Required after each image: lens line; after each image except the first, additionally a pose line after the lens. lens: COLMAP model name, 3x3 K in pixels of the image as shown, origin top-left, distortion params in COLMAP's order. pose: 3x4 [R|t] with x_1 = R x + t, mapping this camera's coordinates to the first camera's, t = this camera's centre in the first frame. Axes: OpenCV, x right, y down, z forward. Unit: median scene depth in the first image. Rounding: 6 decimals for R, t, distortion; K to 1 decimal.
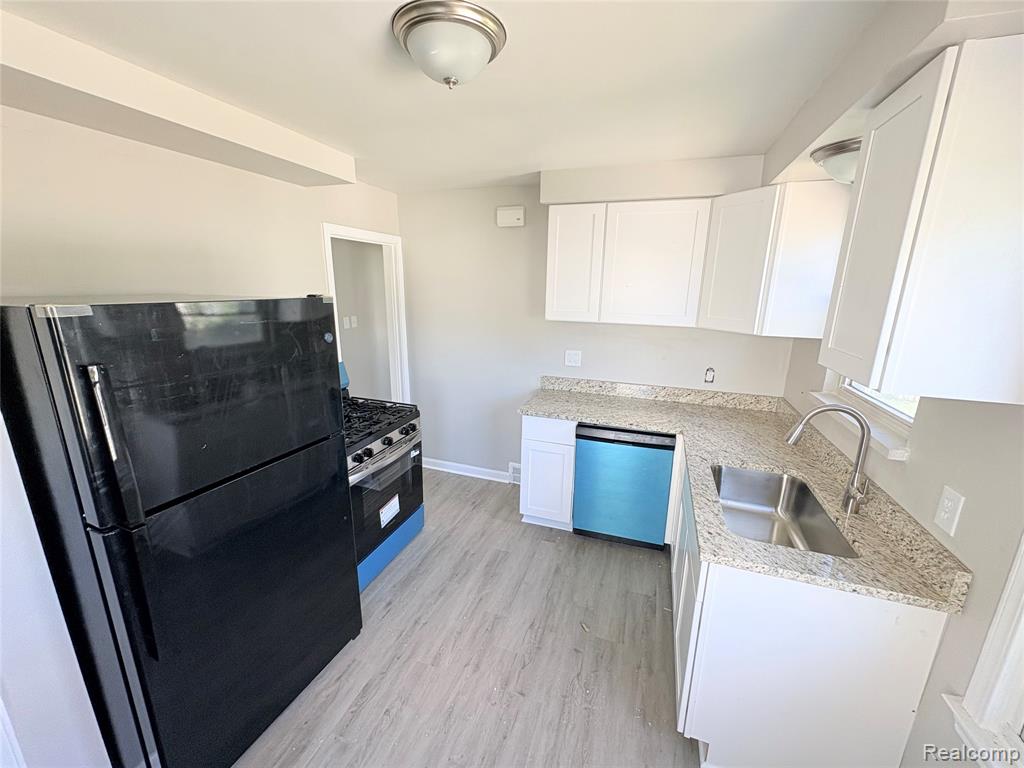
lens RADIAL K [[409.8, 0, 511.3], [0, 409.8, 381.1], [0, 0, 1]] dist [0.000194, 0.000044]
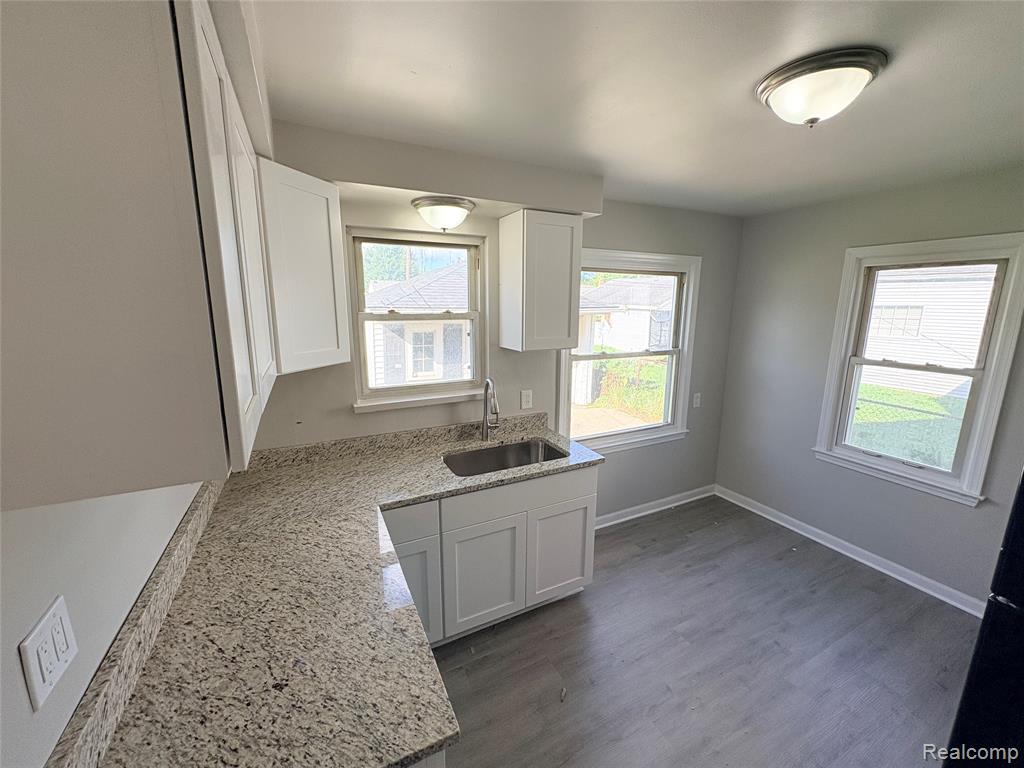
lens RADIAL K [[409.8, 0, 511.3], [0, 409.8, 381.1], [0, 0, 1]] dist [0.000194, 0.000044]
pose [[-0.722387, -0.148627, 0.675328, -0.261045], [0.147959, 0.920786, 0.360917, -0.391375], [-0.675474, 0.360643, -0.643173, 1.560794]]
